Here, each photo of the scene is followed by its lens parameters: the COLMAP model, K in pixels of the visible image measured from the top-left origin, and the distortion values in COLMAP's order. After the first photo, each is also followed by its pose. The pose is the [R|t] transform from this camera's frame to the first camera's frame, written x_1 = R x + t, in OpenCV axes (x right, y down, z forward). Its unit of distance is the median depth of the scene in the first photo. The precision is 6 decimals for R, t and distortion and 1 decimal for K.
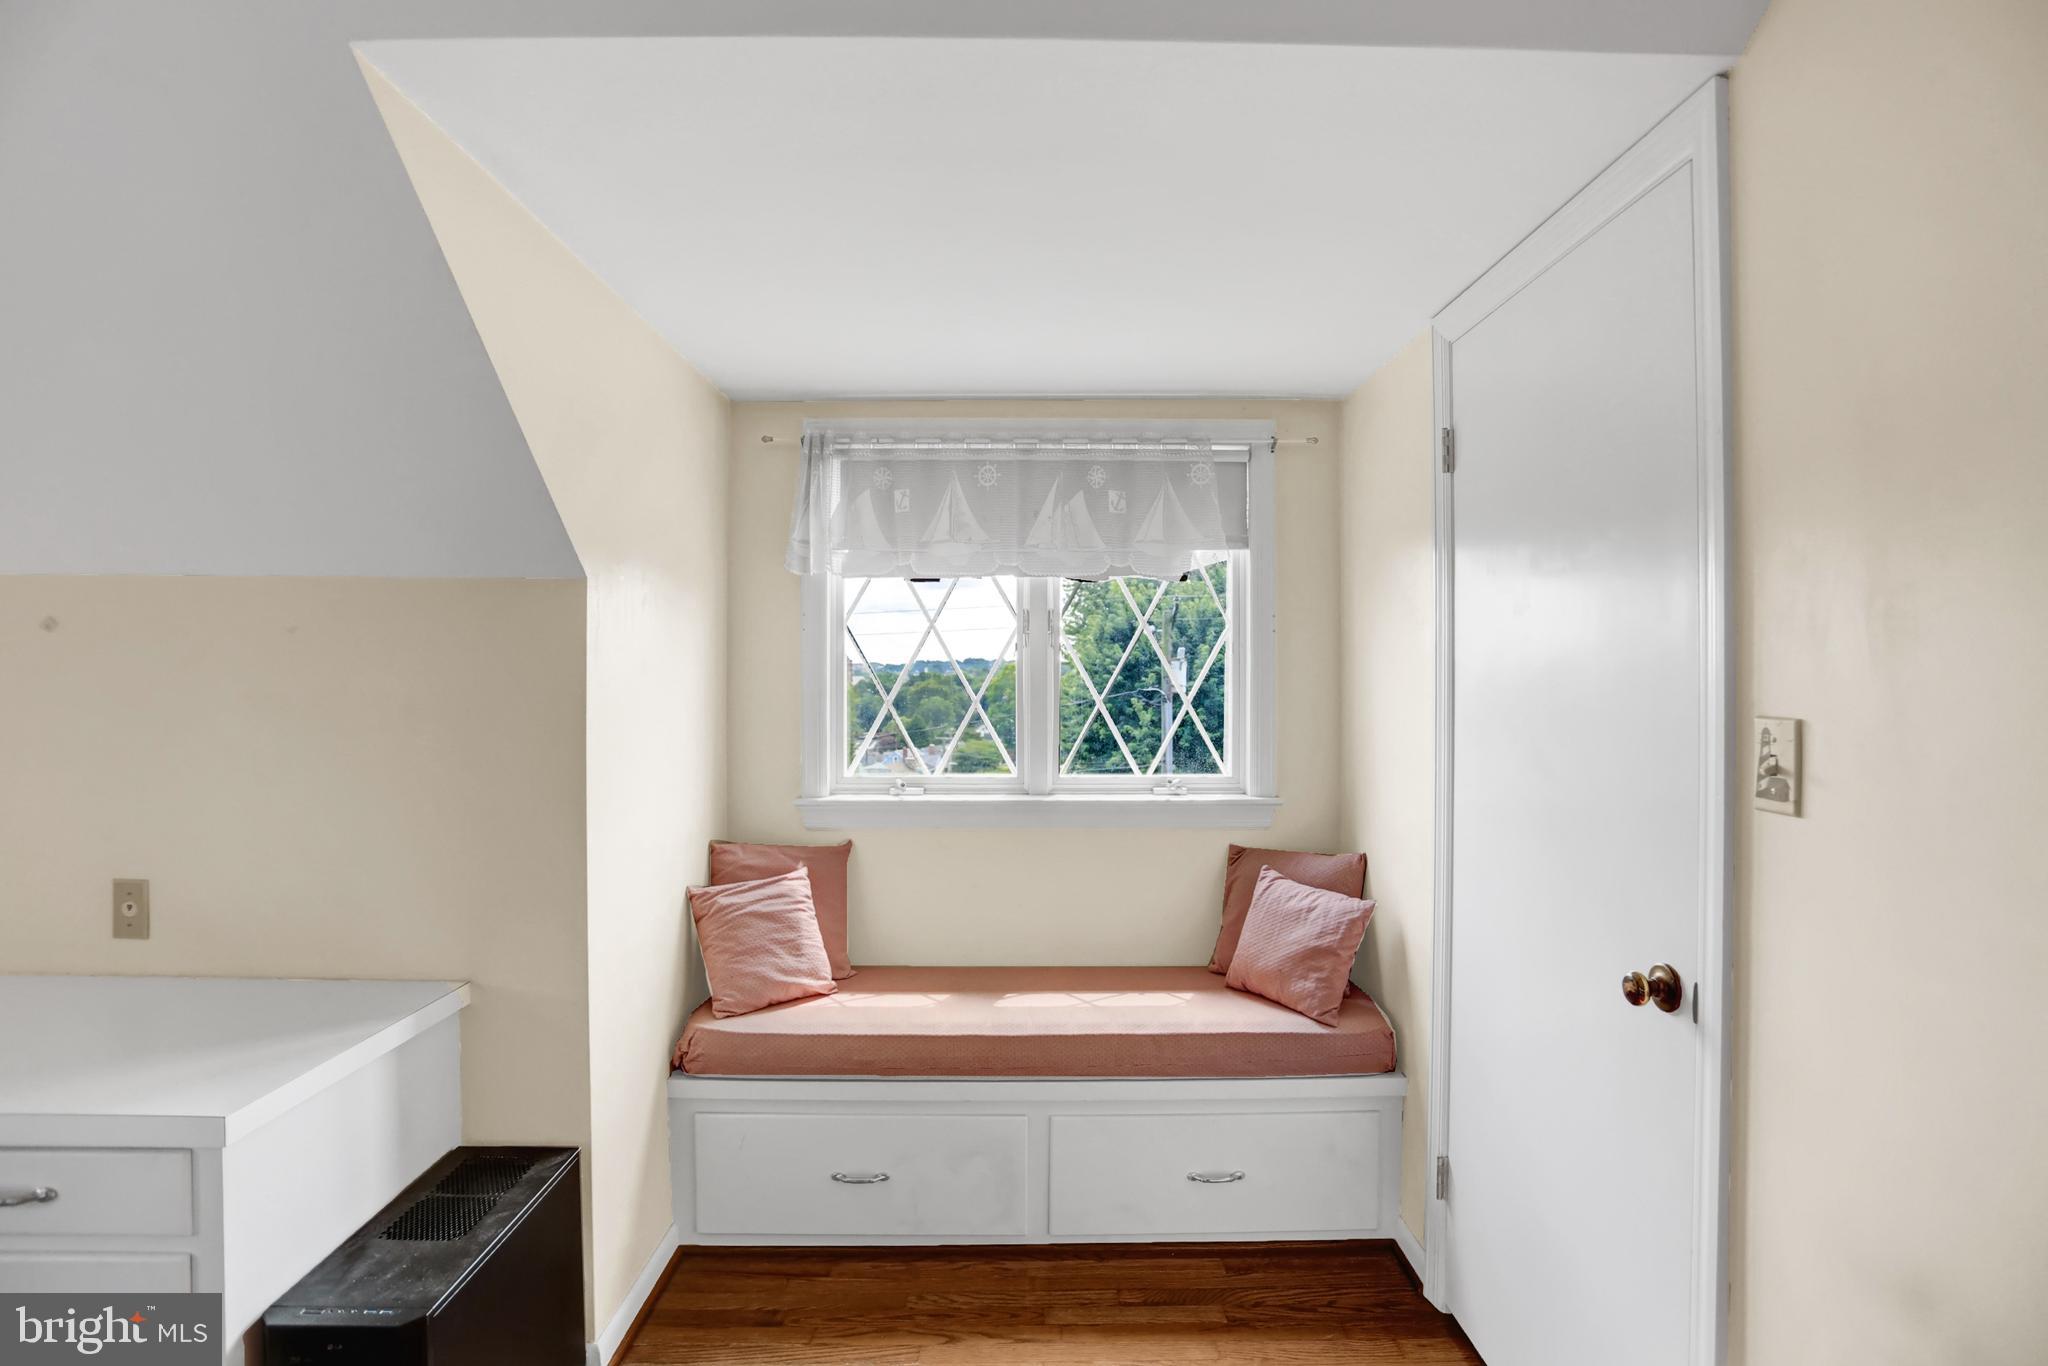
lens RADIAL K [[1016.6, 0, 1071.9], [0, 1016.6, 682.3], [0, 0, 1]] dist [-0.032594, 0.003886]
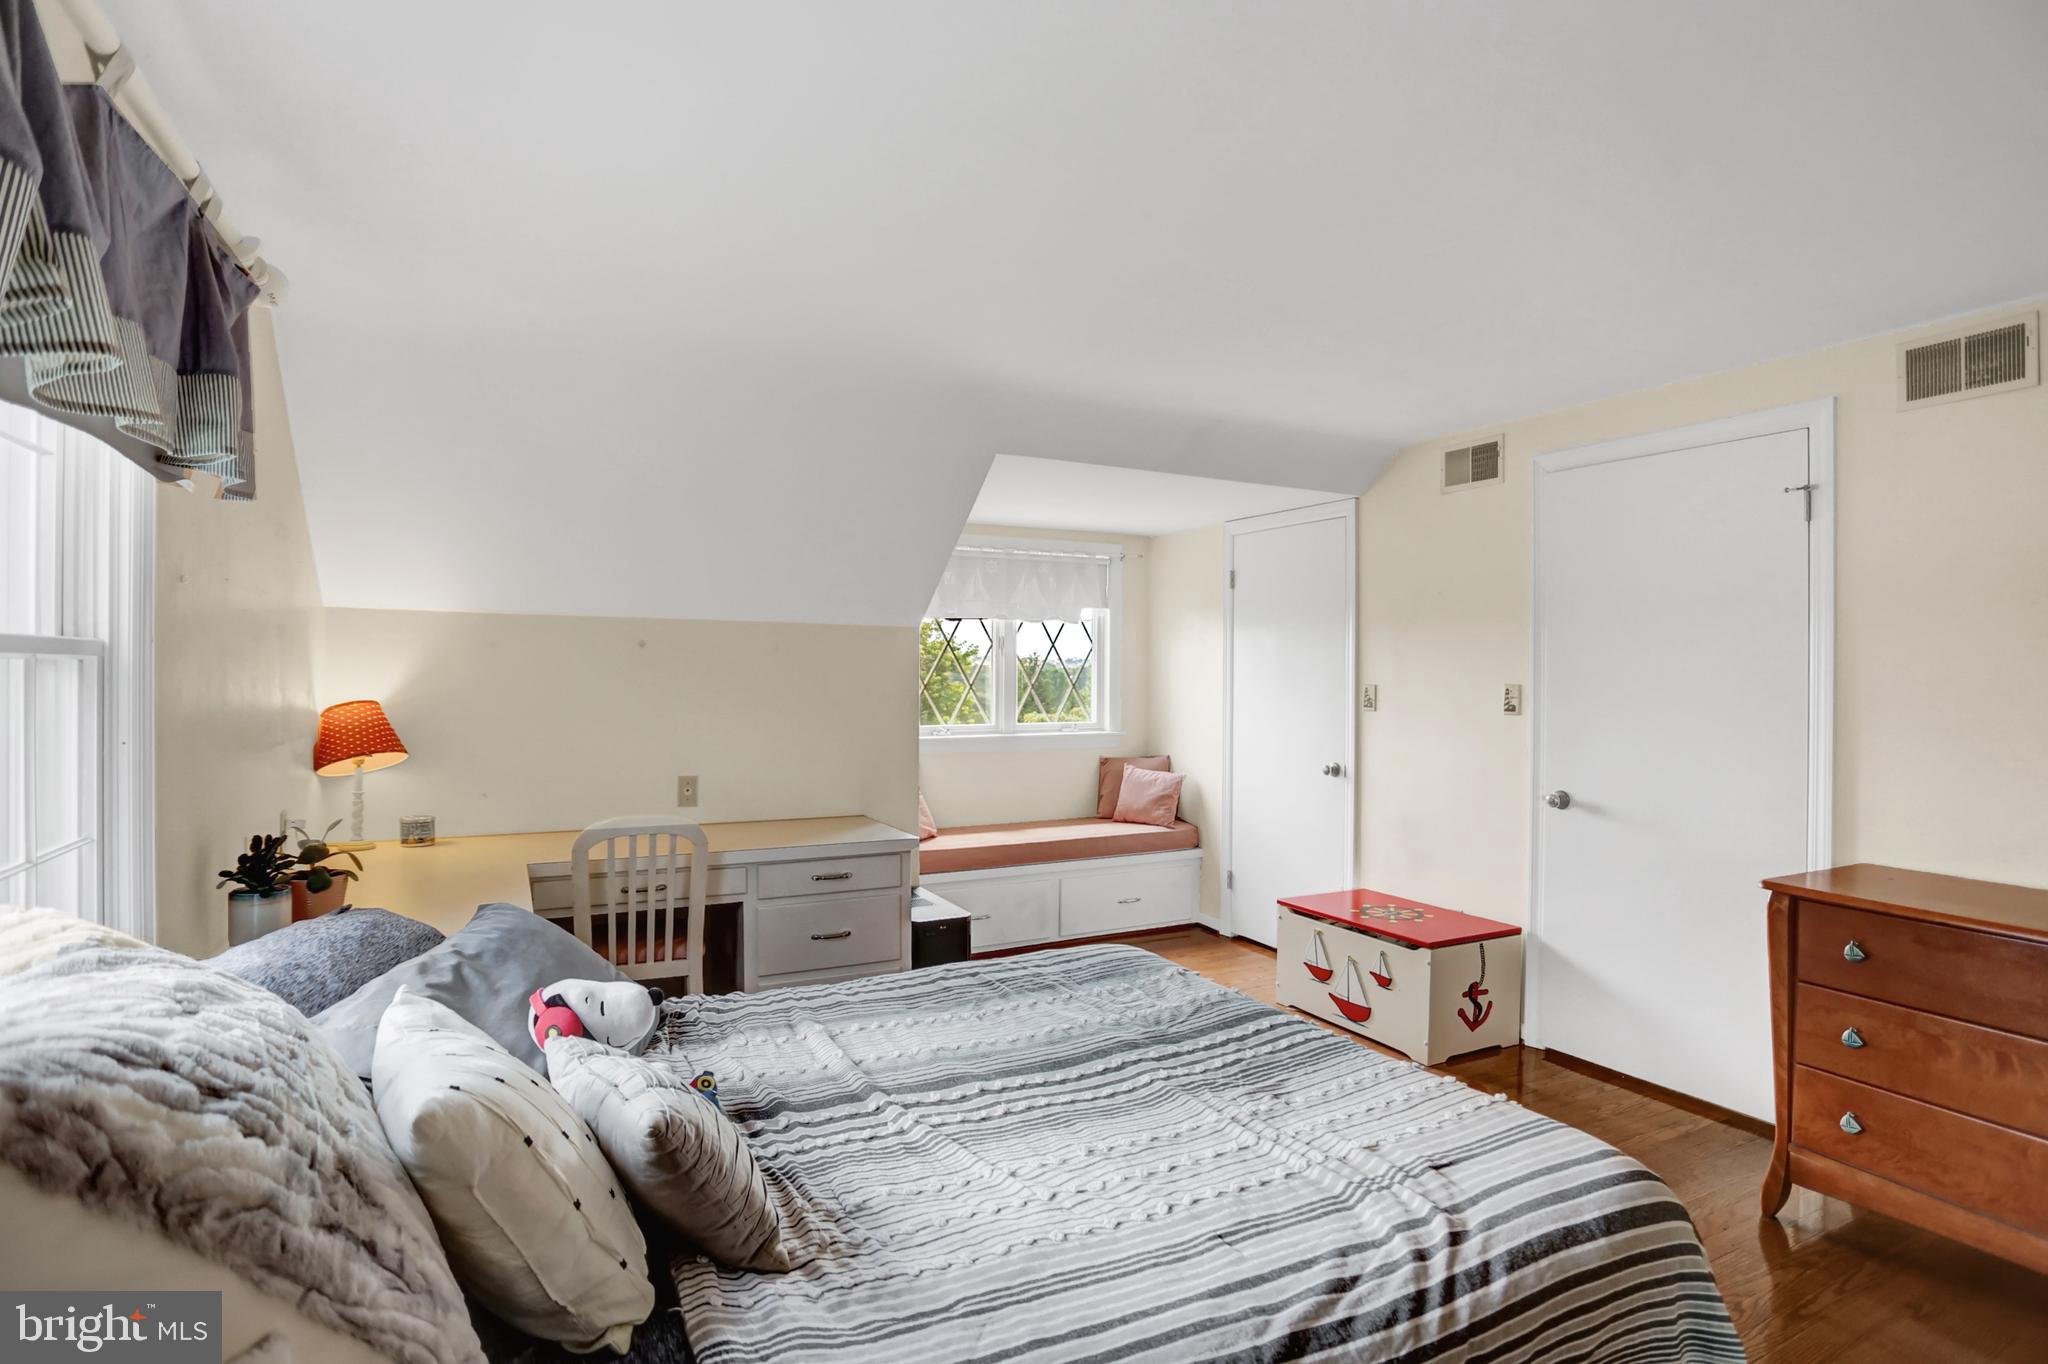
lens RADIAL K [[1016.6, 0, 1017.1], [0, 1016.6, 671.9], [0, 0, 1]] dist [-0.032594, 0.003886]
pose [[0.907628, 0.000250, 0.419775, -0.942299], [0.001945, 0.999987, -0.004802, 0.004318], [-0.419771, 0.005175, 0.907615, -0.842303]]
